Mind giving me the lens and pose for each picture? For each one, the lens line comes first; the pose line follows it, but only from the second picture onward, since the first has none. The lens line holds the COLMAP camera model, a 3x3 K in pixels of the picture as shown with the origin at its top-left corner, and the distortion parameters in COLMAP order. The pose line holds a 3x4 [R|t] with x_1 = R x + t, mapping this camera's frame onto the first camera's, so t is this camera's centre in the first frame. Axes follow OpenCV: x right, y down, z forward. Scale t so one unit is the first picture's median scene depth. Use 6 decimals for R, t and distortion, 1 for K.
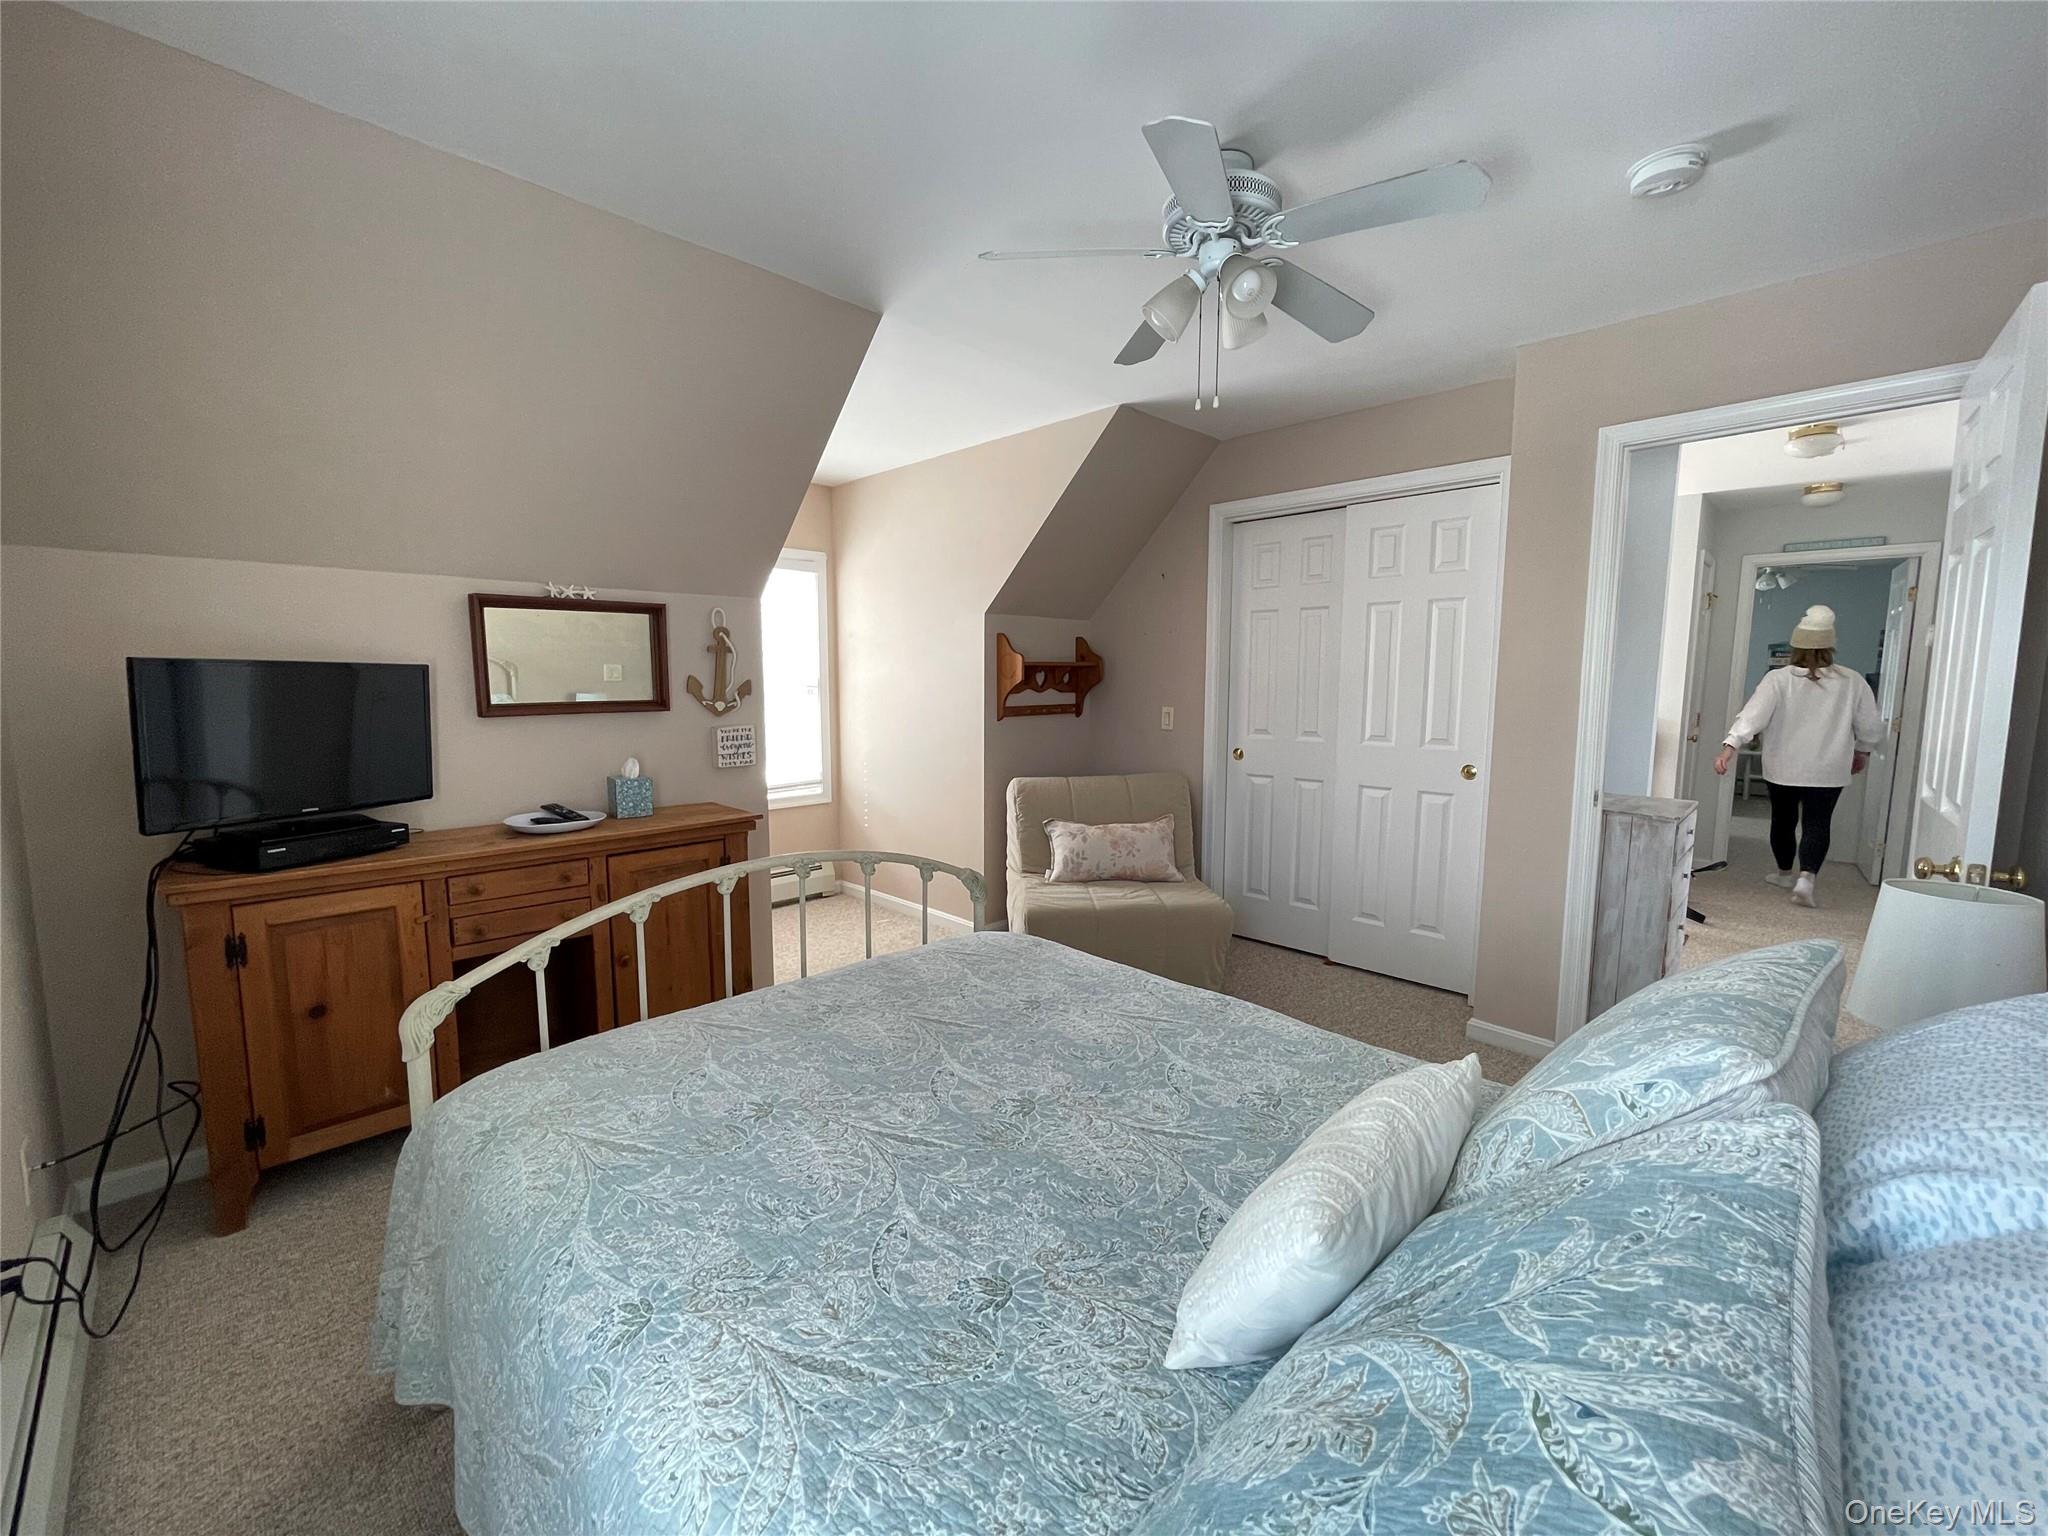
lens RADIAL K [[826.2, 0, 1027.9], [0, 826.2, 765.8], [0, 0, 1]] dist [-0.000530, 0.000333]
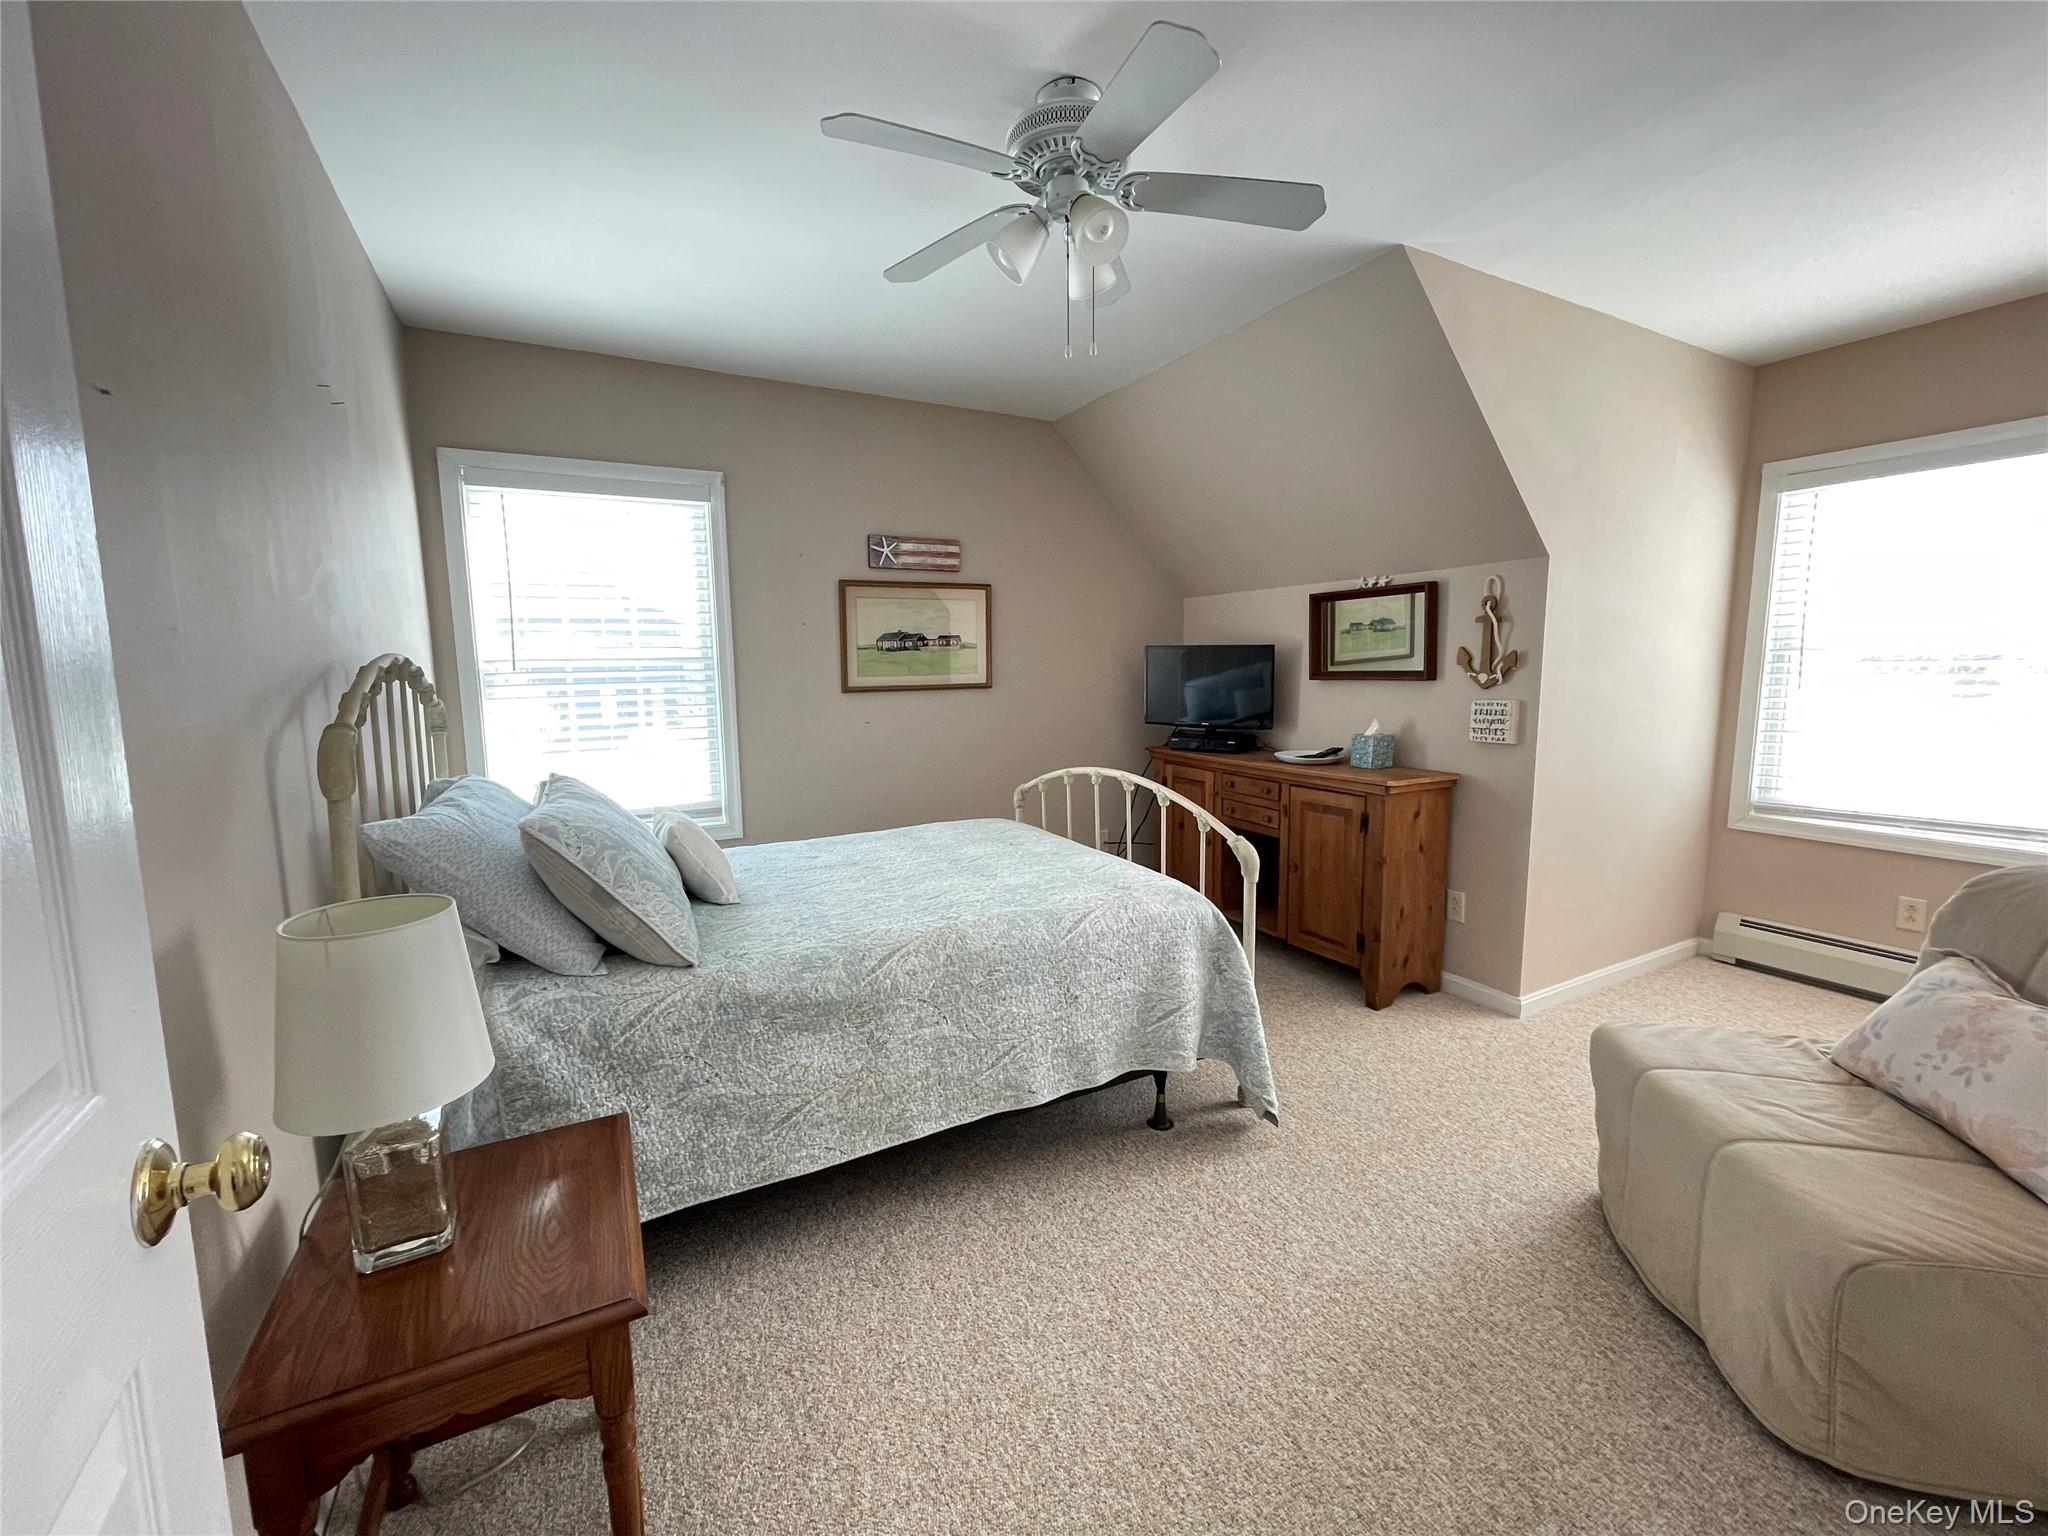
lens RADIAL K [[826.2, 0, 1027.2], [0, 826.2, 759.5], [0, 0, 1]] dist [-0.000530, 0.000333]
pose [[-0.296016, 0.115789, -0.948139, 0.754216], [-0.086895, 0.985245, 0.147450, -0.078228], [0.951222, 0.126036, -0.281587, 0.815819]]
